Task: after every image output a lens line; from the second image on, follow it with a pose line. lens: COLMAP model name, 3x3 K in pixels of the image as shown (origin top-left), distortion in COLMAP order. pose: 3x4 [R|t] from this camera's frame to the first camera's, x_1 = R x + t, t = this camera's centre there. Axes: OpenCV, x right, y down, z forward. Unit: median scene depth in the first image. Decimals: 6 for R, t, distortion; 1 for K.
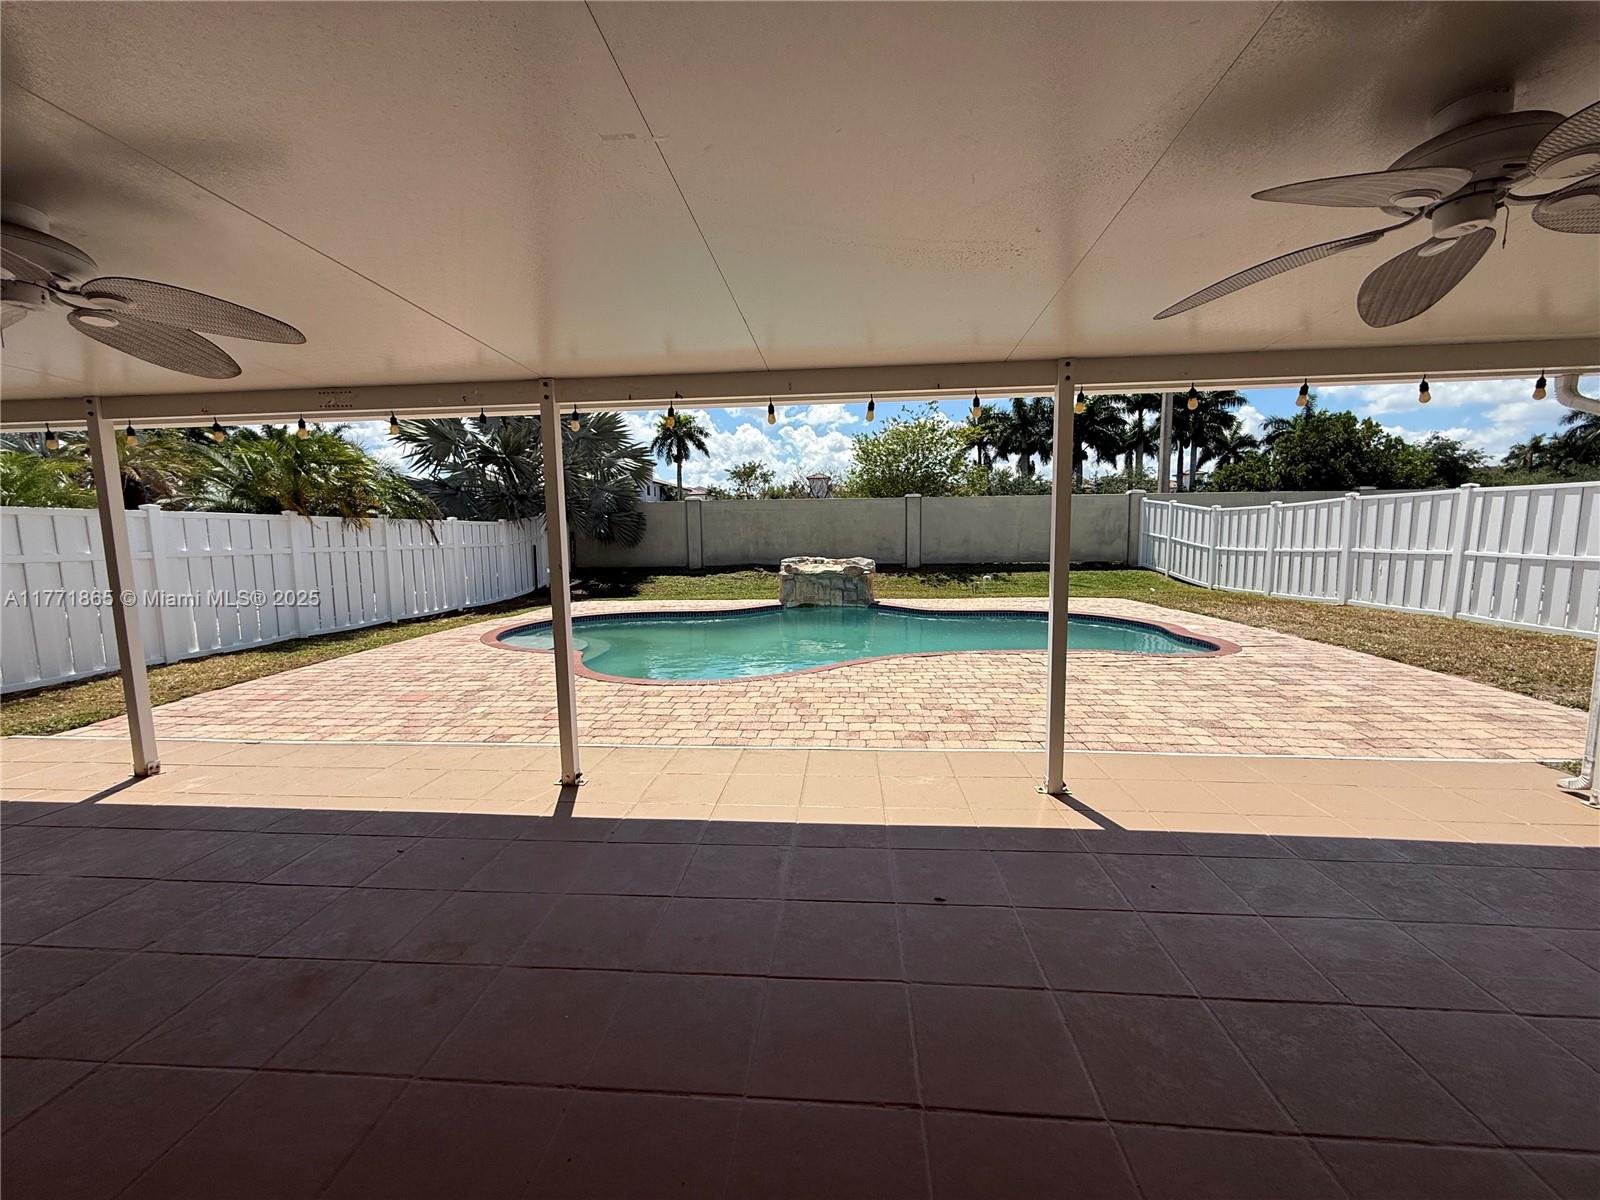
lens RADIAL K [[641.0, 0, 797.7], [0, 641.0, 605.3], [0, 0, 1]] dist [0.002419, 0.000193]
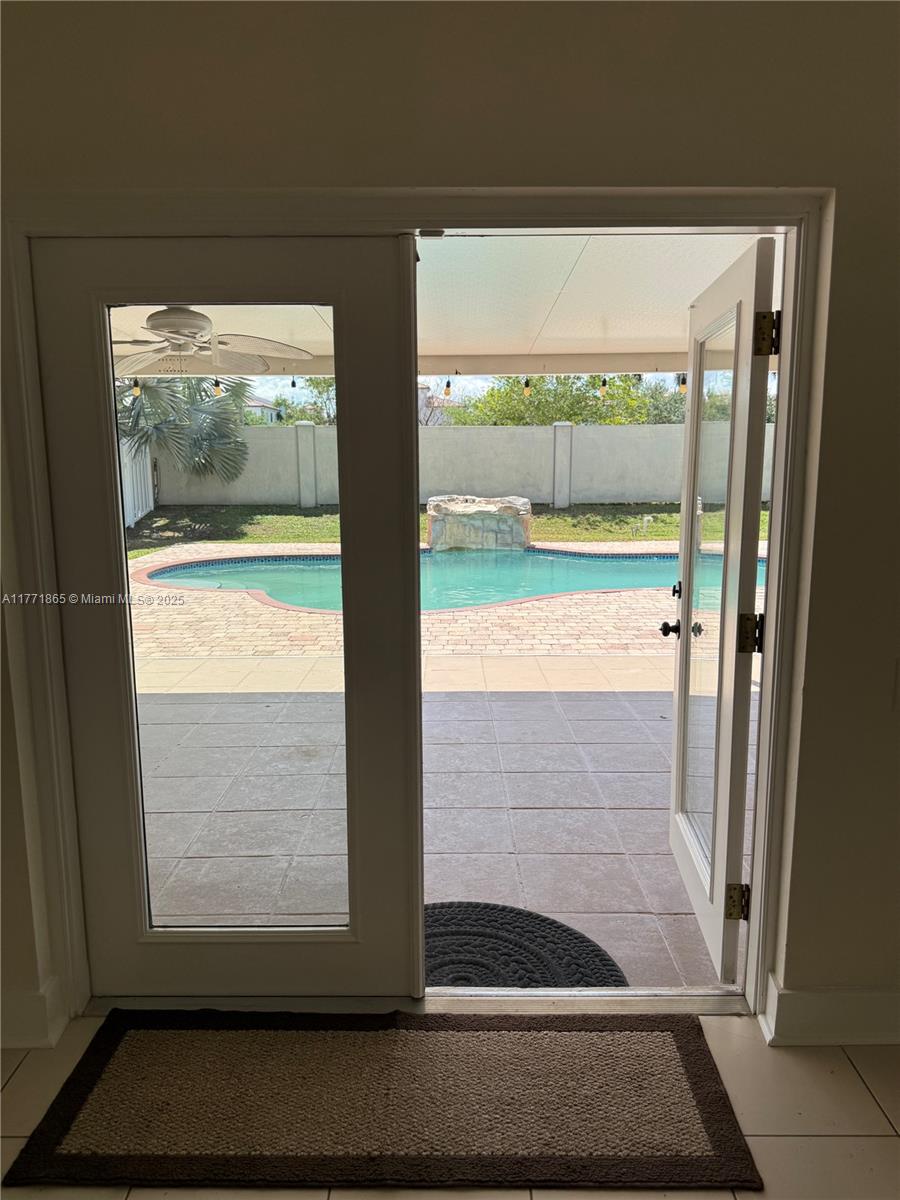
lens RADIAL K [[848.9, 0, 450.0], [0, 848.9, 600.0], [0, 0, 1]] dist [0.147860, 0.000232]
pose [[0.996442, -0.002846, 0.084230, -0.098347], [-0.001348, 0.998763, 0.049698, 0.013102], [-0.084267, -0.049634, 0.995206, -0.212368]]
